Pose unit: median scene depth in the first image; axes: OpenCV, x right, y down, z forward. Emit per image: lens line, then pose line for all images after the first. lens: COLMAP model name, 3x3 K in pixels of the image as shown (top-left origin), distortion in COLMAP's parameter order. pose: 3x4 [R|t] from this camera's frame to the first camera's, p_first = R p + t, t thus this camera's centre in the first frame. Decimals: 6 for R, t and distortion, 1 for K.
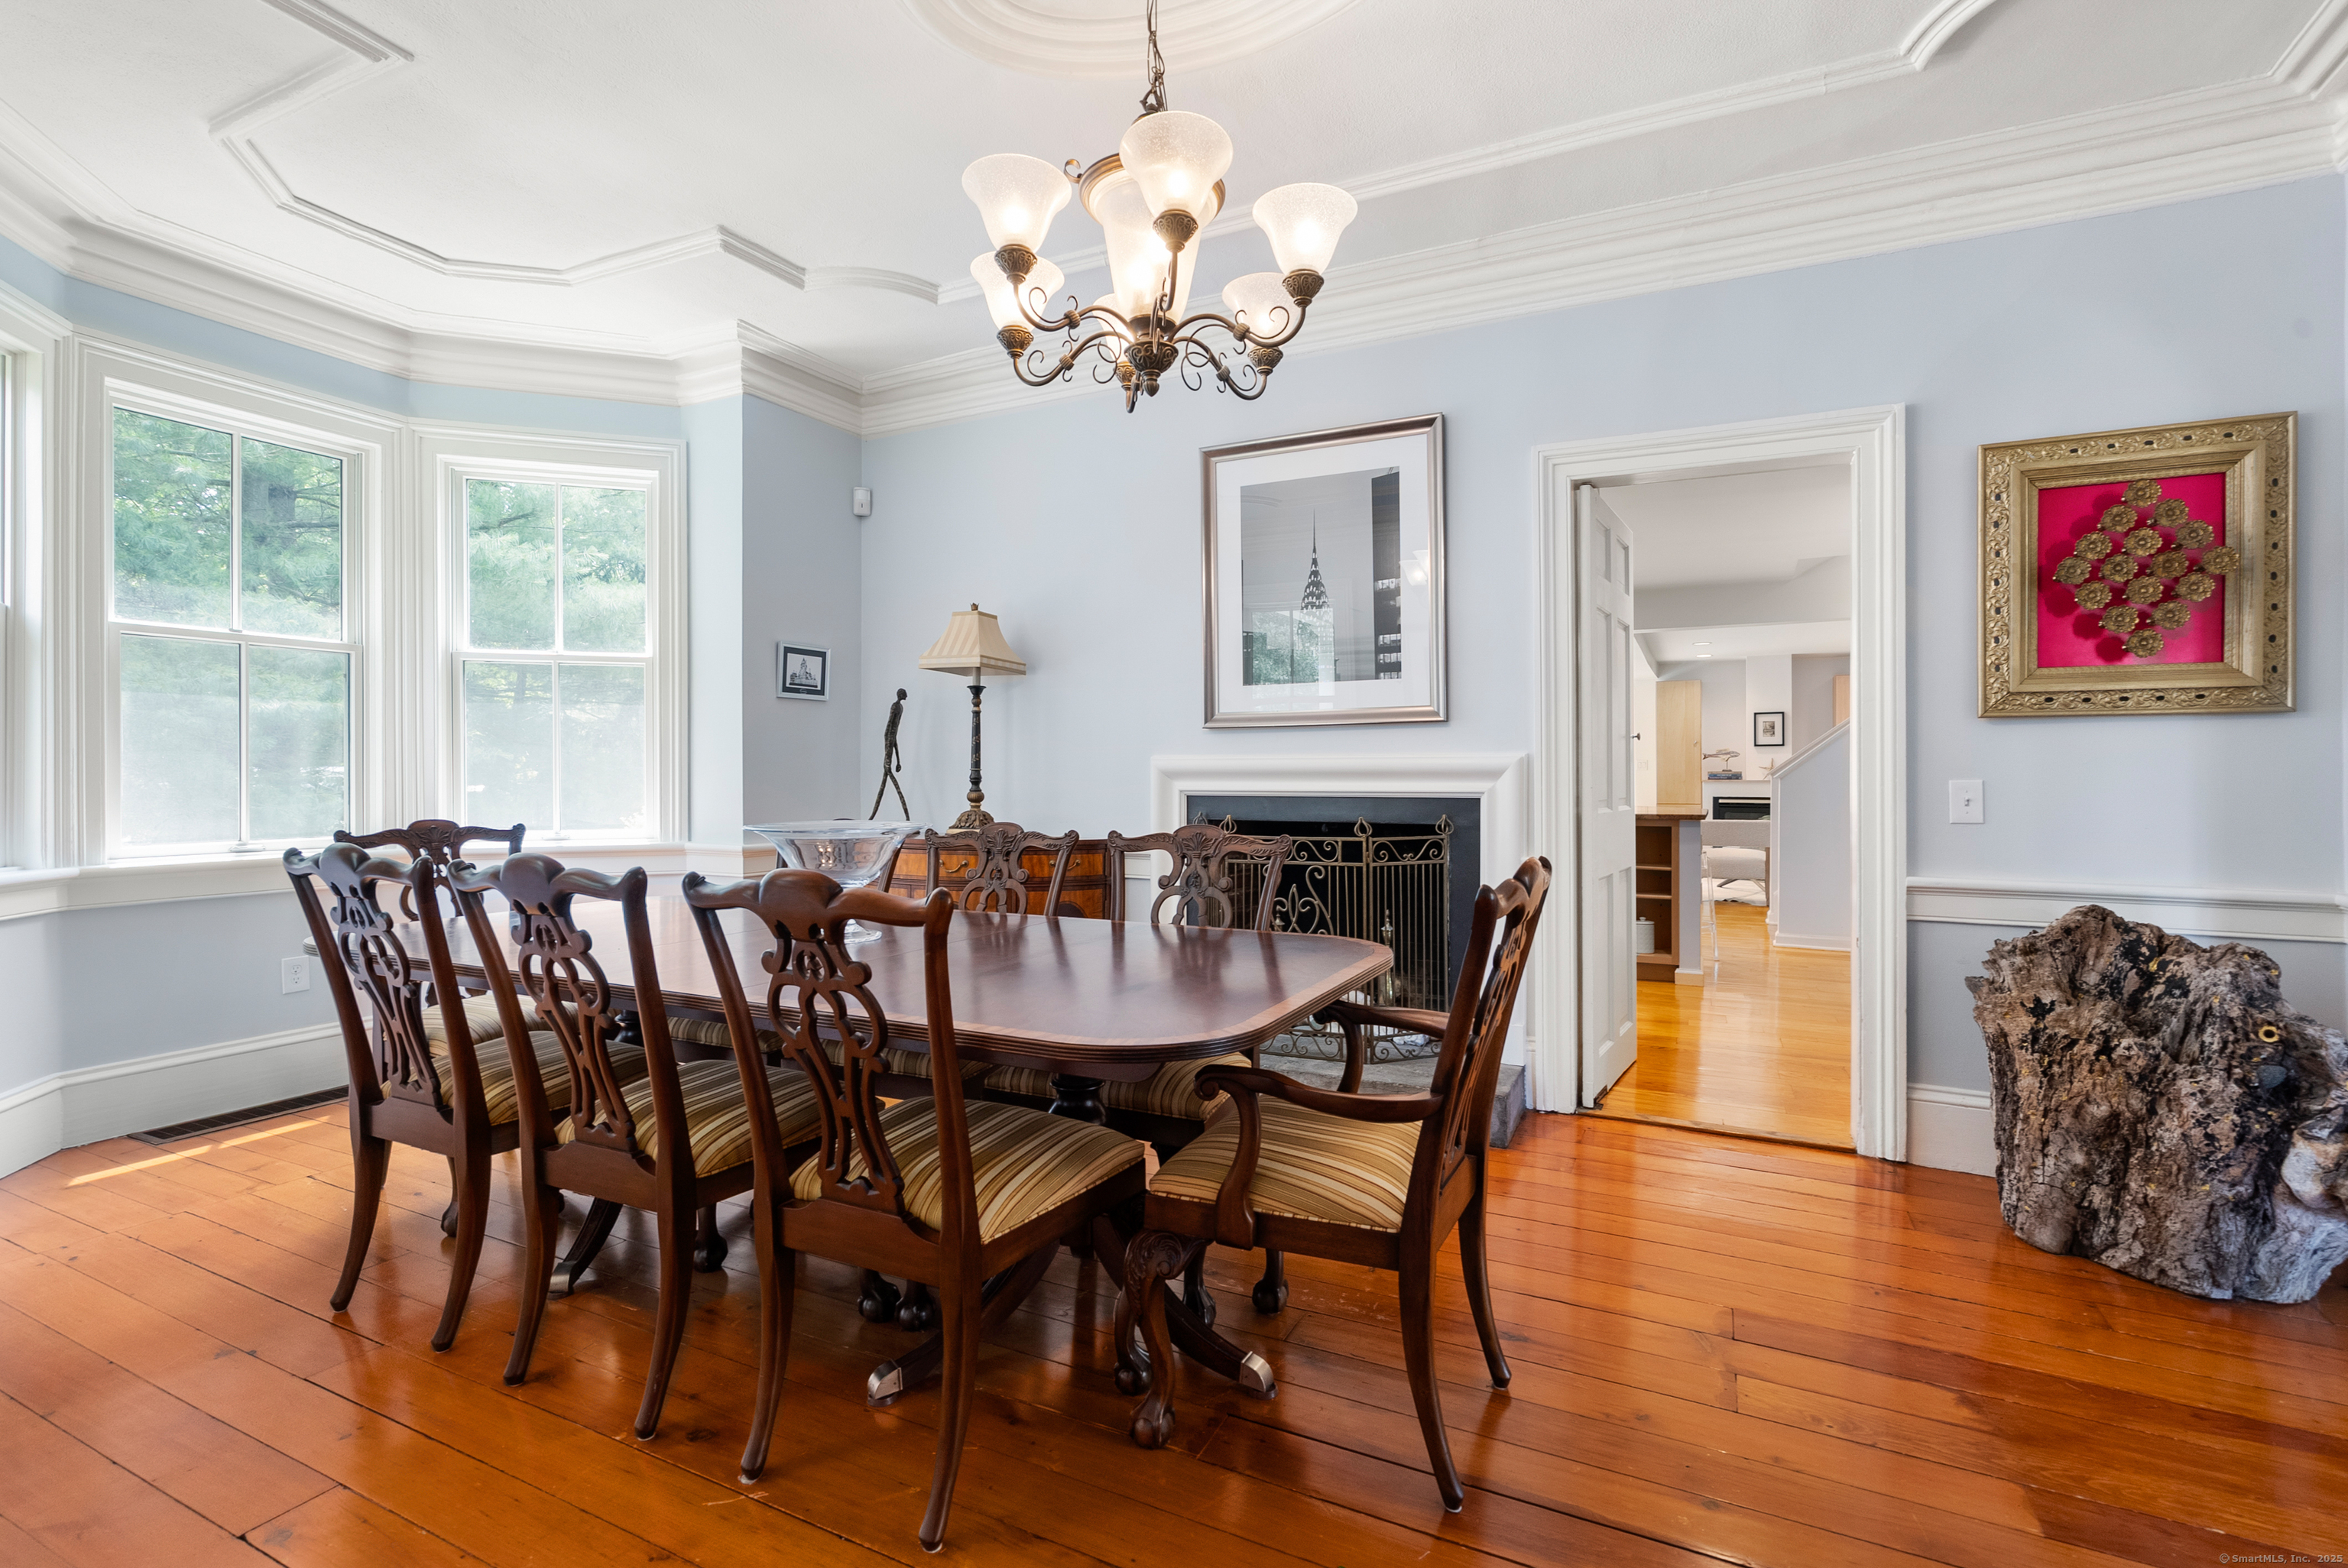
lens RADIAL K [[1084.6, 0, 1177.5], [0, 1084.6, 780.1], [0, 0, 1]] dist [-0.006786, 0.001545]
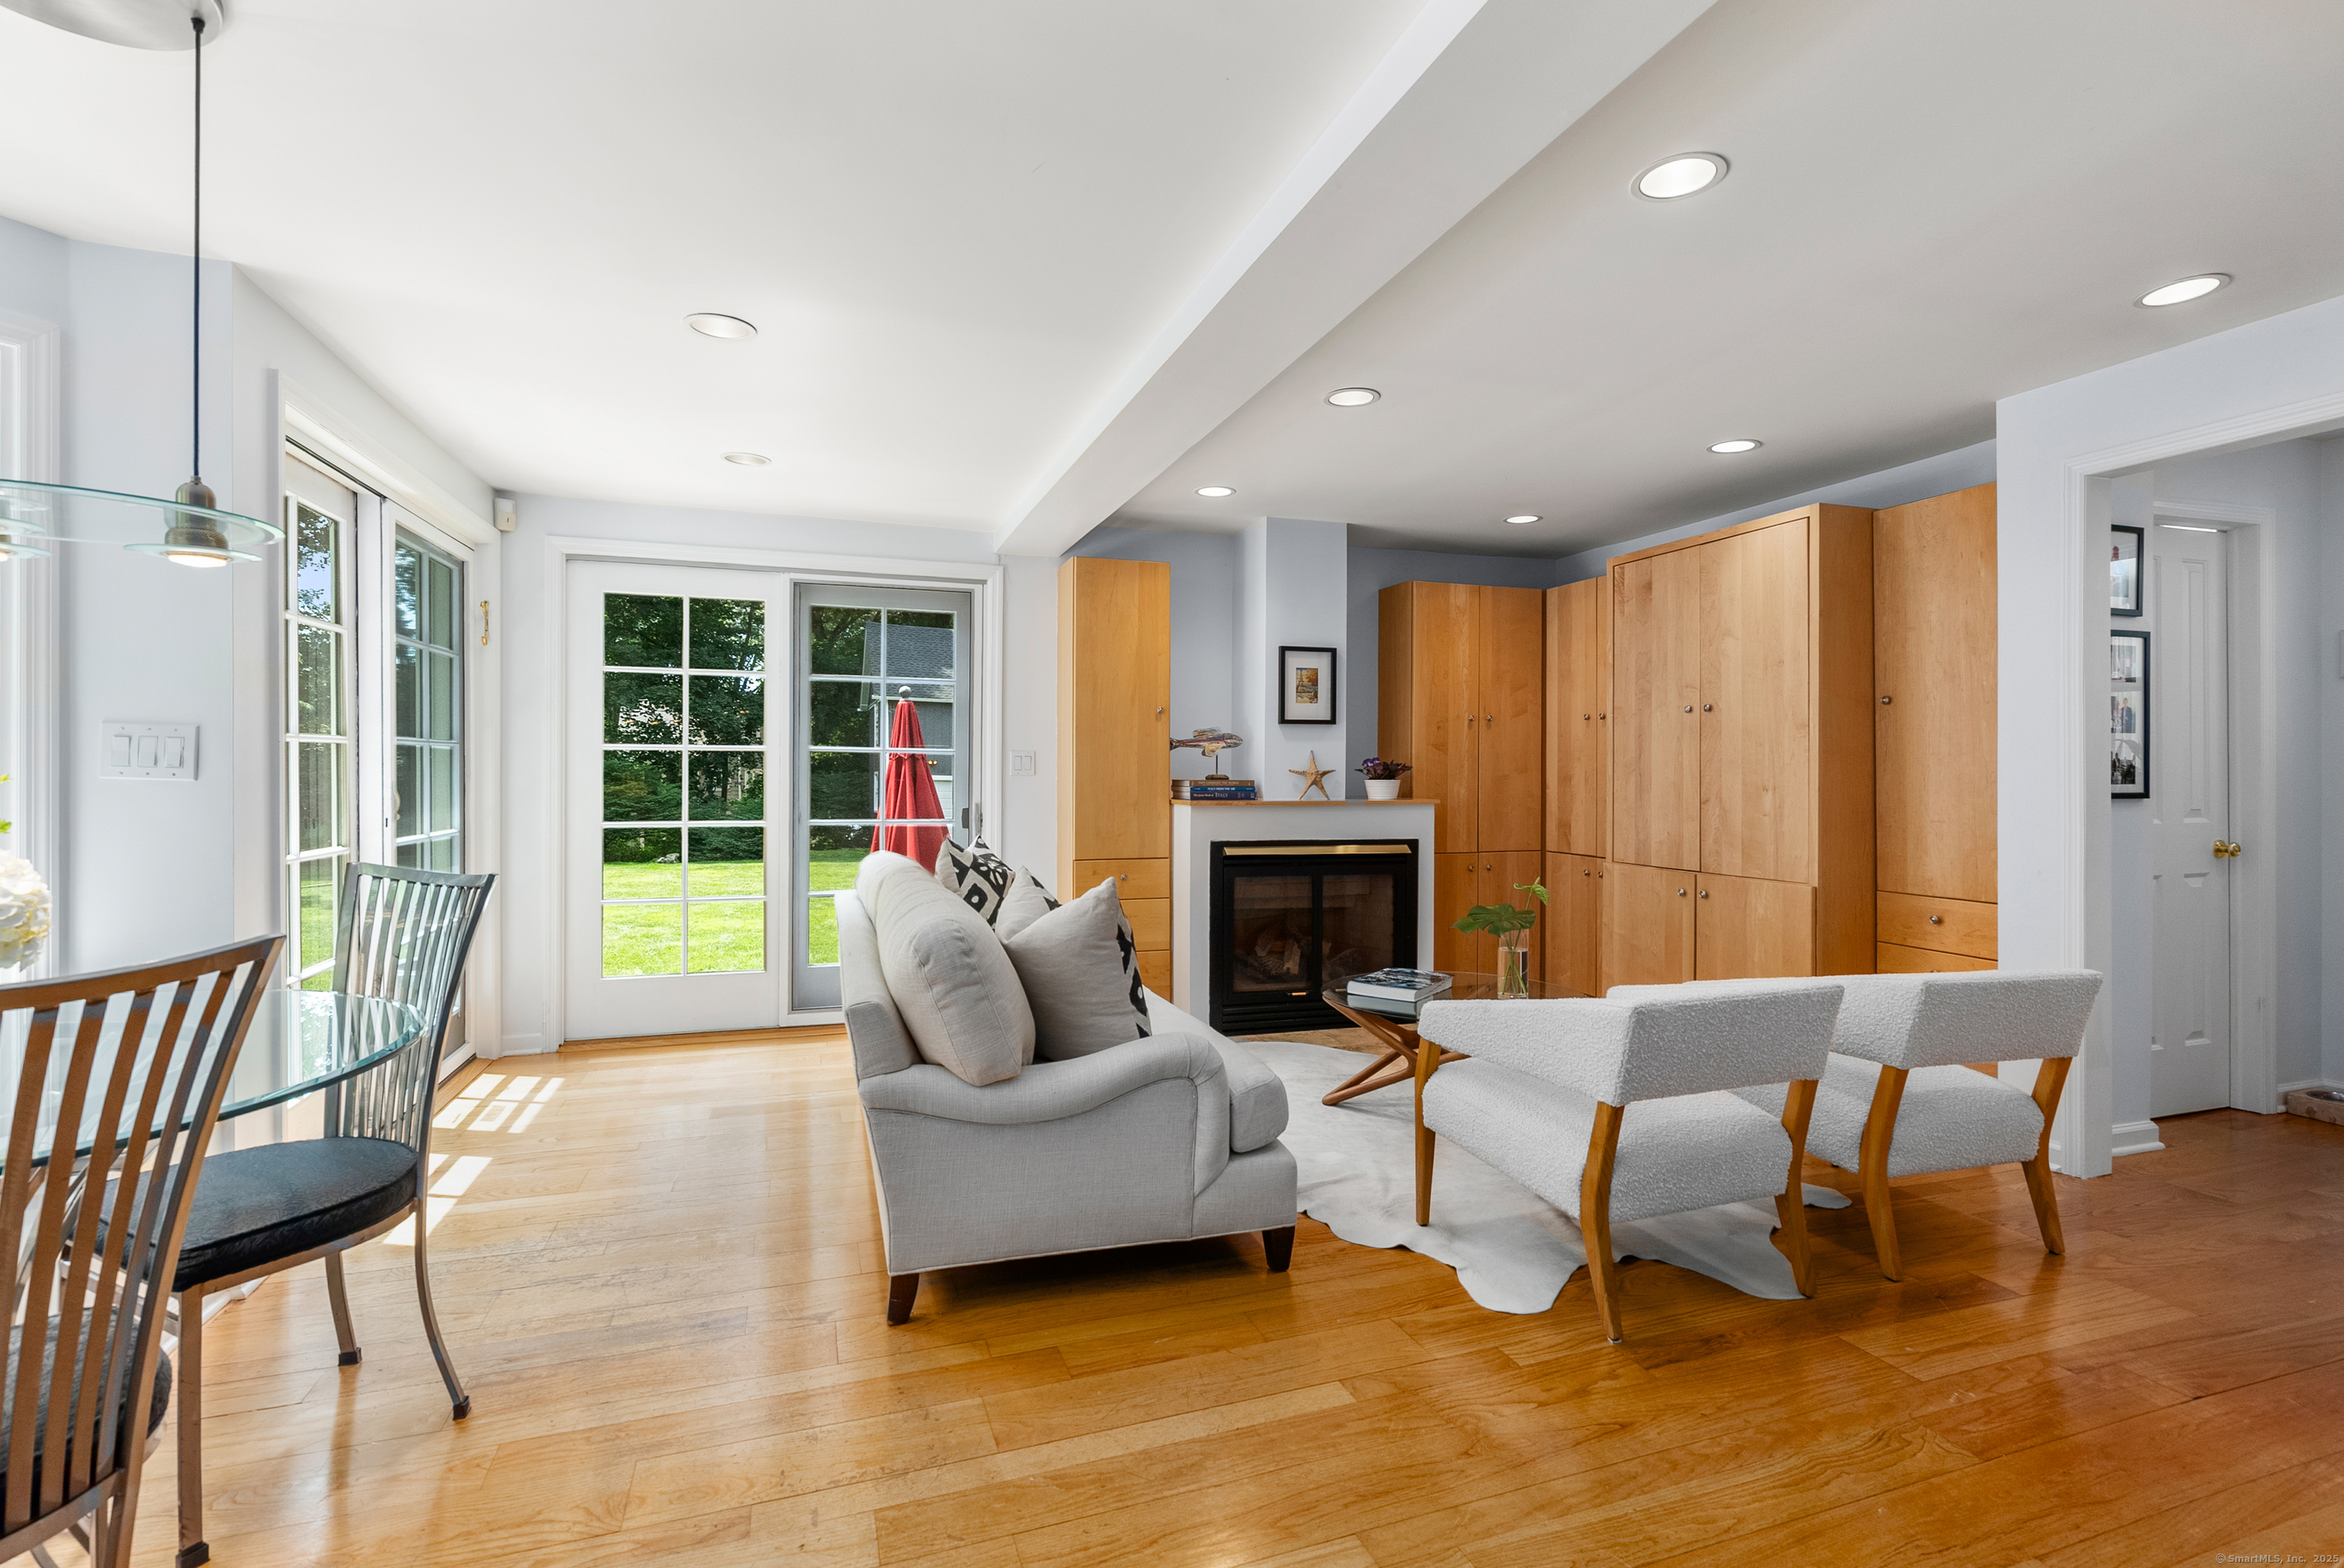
lens RADIAL K [[1082.9, 0, 1180.5], [0, 1082.9, 773.6], [0, 0, 1]] dist [-0.006786, 0.001545]
pose [[0.712440, 0.004197, 0.701720, 0.190502], [-0.006482, 0.999979, 0.000601, -0.010694], [-0.701703, -0.004977, 0.712452, 0.702811]]
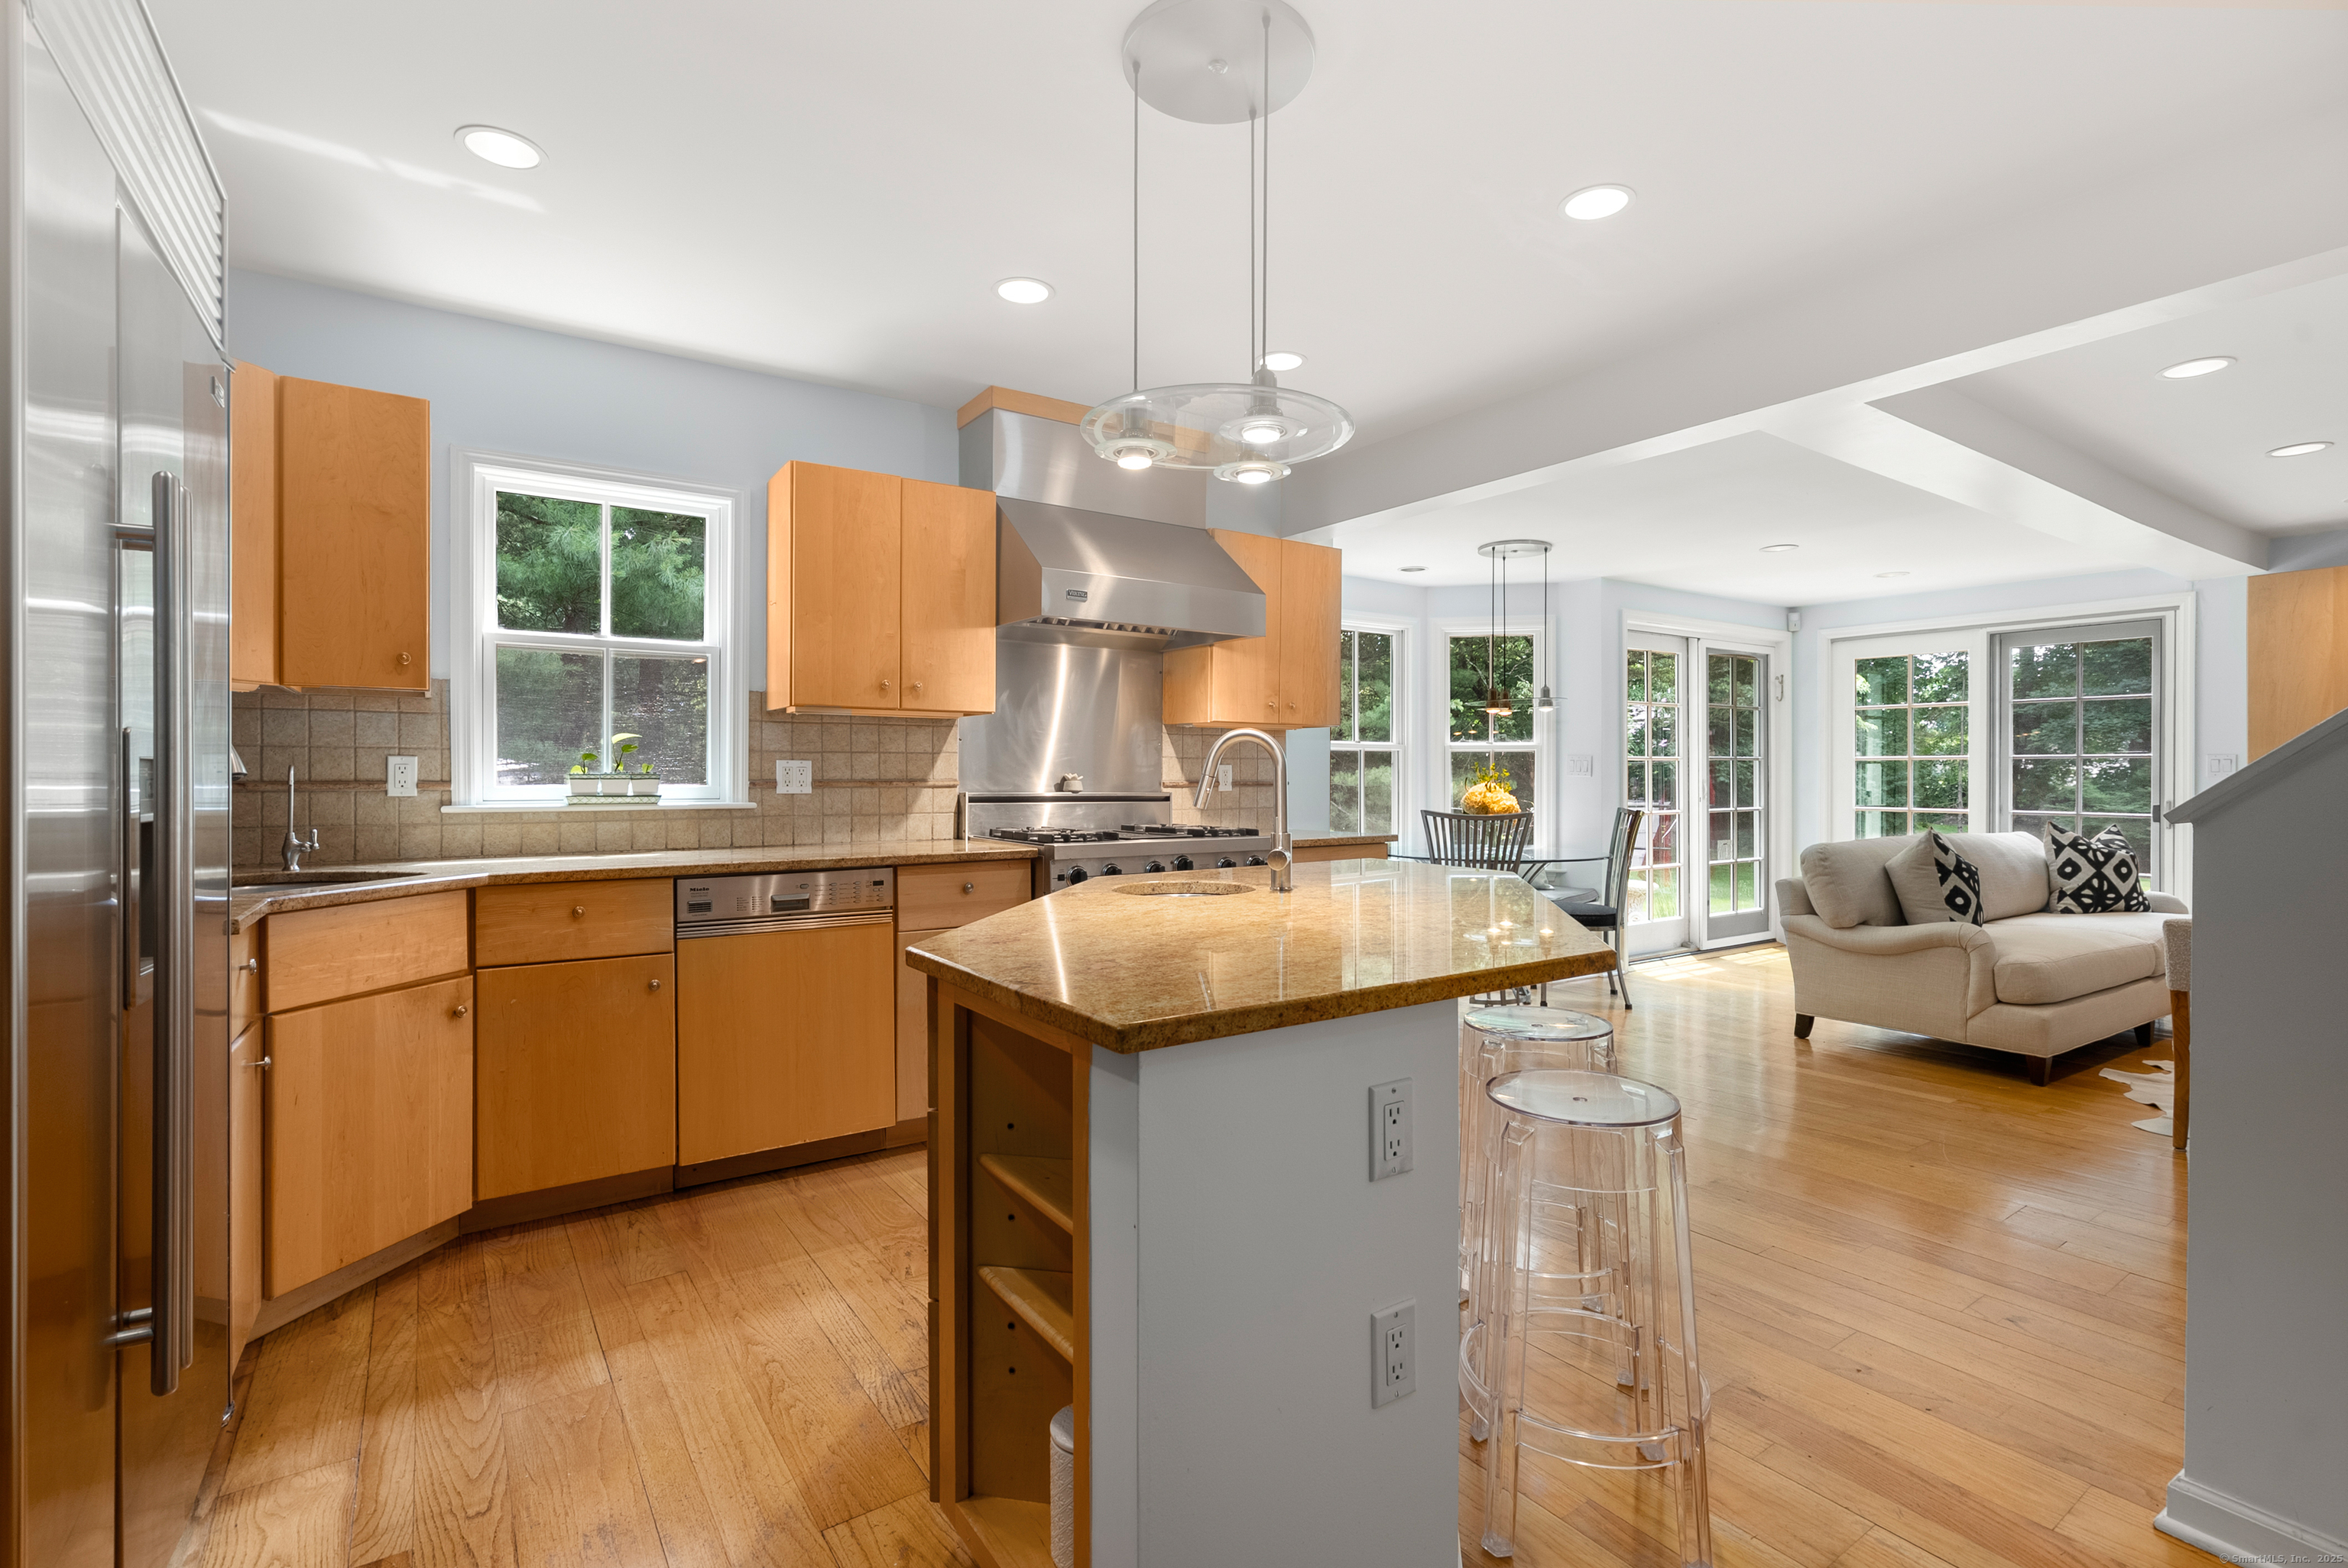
lens RADIAL K [[1084.6, 0, 1185.2], [0, 1084.6, 774.8], [0, 0, 1]] dist [-0.006786, 0.001545]
pose [[0.871693, 0.003850, -0.490038, 0.286678], [-0.003809, 0.999992, 0.001081, -0.008950], [0.490038, 0.000924, 0.871701, 0.411490]]
